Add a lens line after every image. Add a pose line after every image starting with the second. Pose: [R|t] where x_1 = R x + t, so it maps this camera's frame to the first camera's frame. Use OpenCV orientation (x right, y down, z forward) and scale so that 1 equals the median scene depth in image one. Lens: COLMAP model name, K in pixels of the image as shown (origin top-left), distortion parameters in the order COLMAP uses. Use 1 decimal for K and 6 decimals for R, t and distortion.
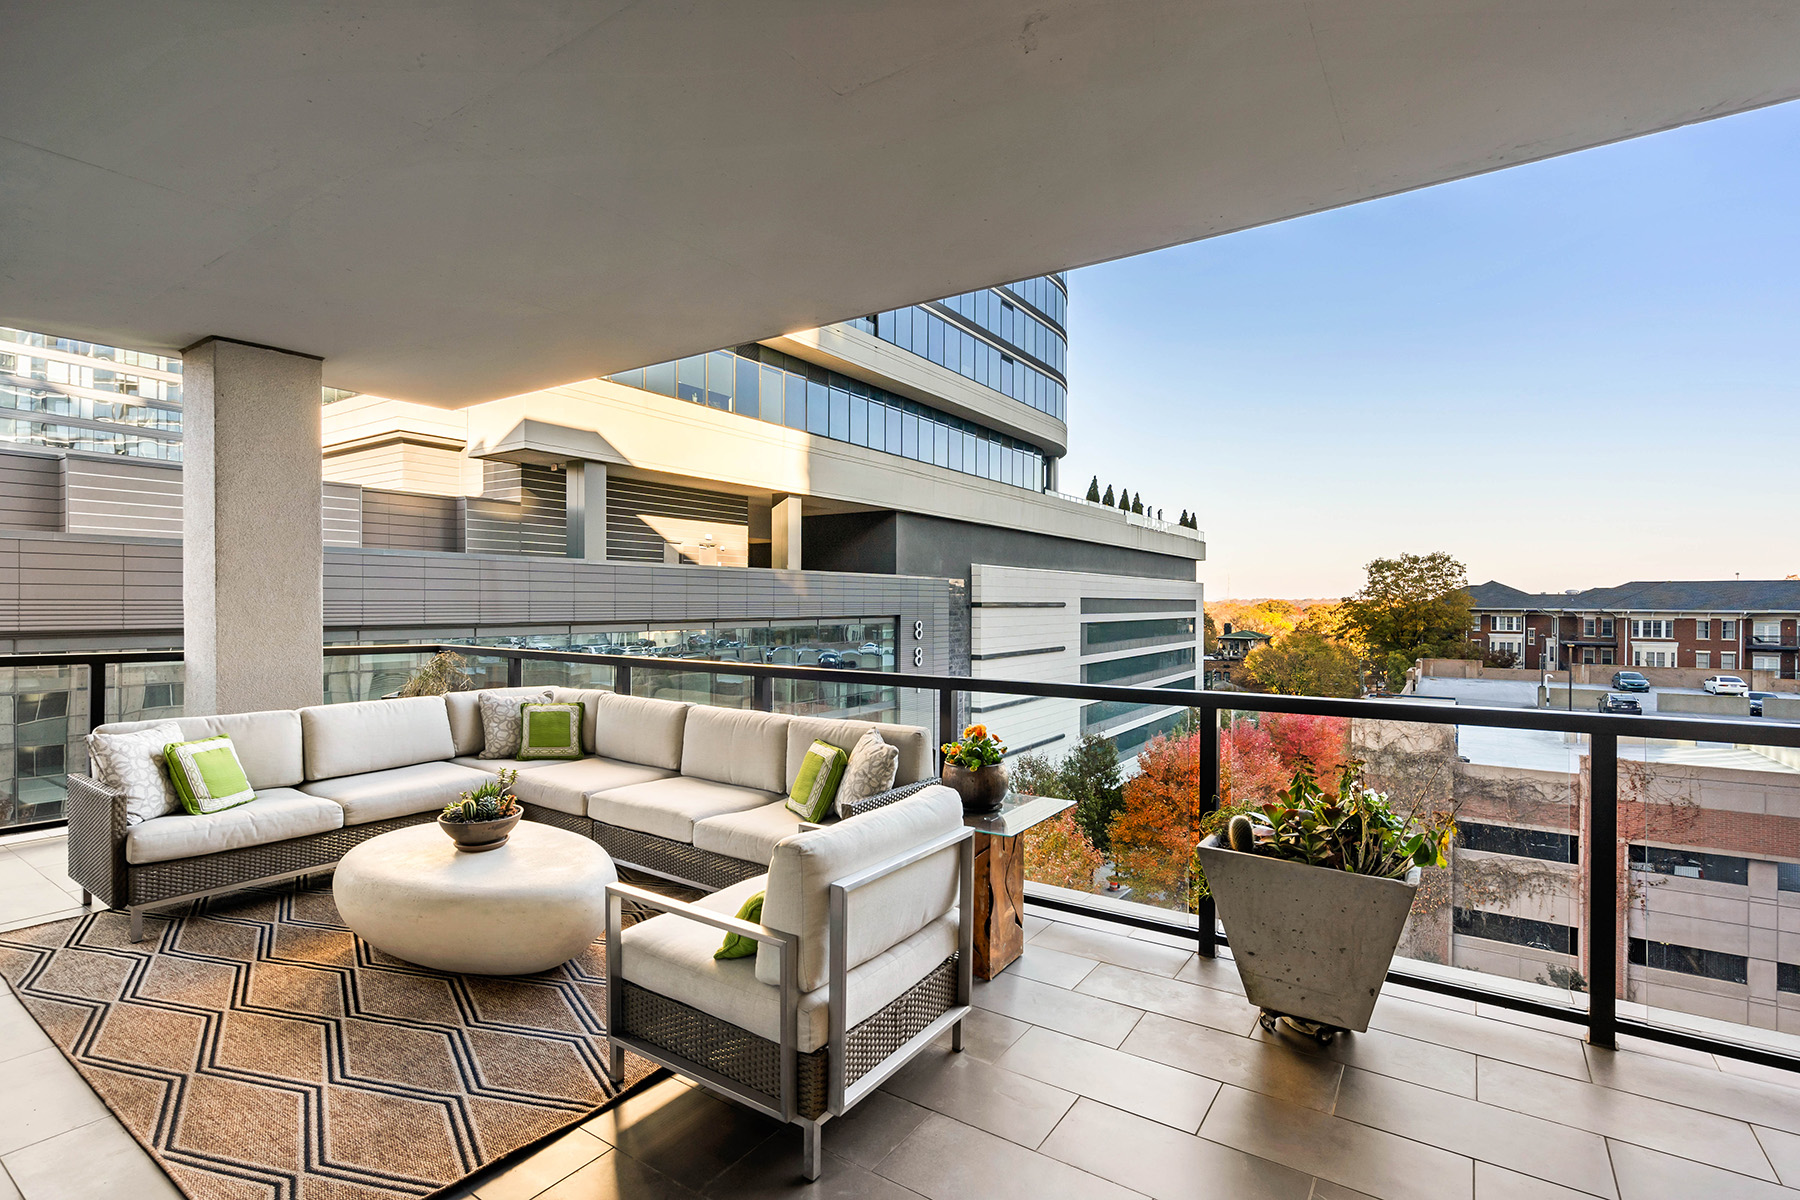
lens RADIAL K [[830.5, 0, 900.0], [0, 830.5, 600.0], [0, 0, 1]] dist [0.000862, -0.000021]
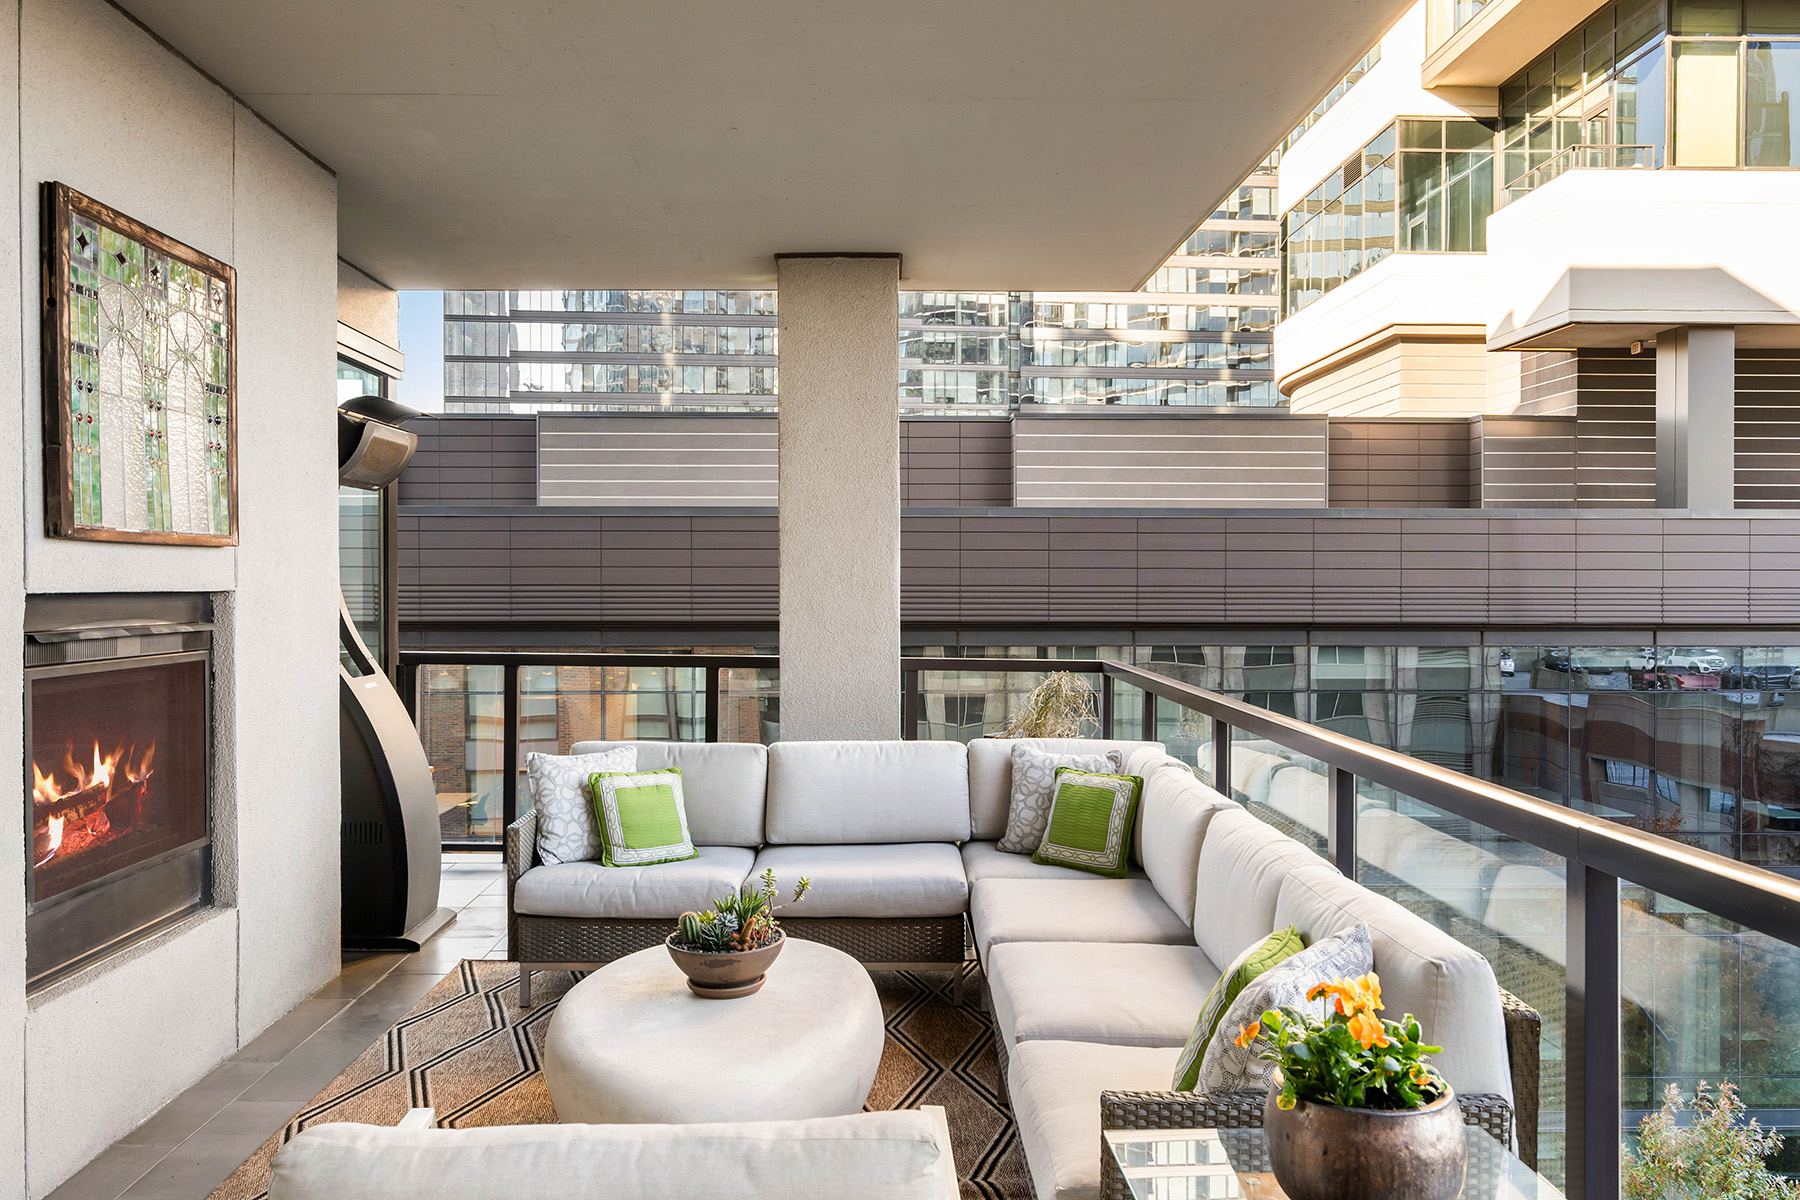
lens RADIAL K [[1375.1, 0, 900.0], [0, 1375.1, 600.0], [0, 0, 1]] dist [0.009105, 0.000411]
pose [[0.591890, 0.007459, -0.805984, 0.073845], [0.002538, 0.999935, 0.011118, -0.001935], [0.806015, -0.008626, 0.591832, 0.086876]]
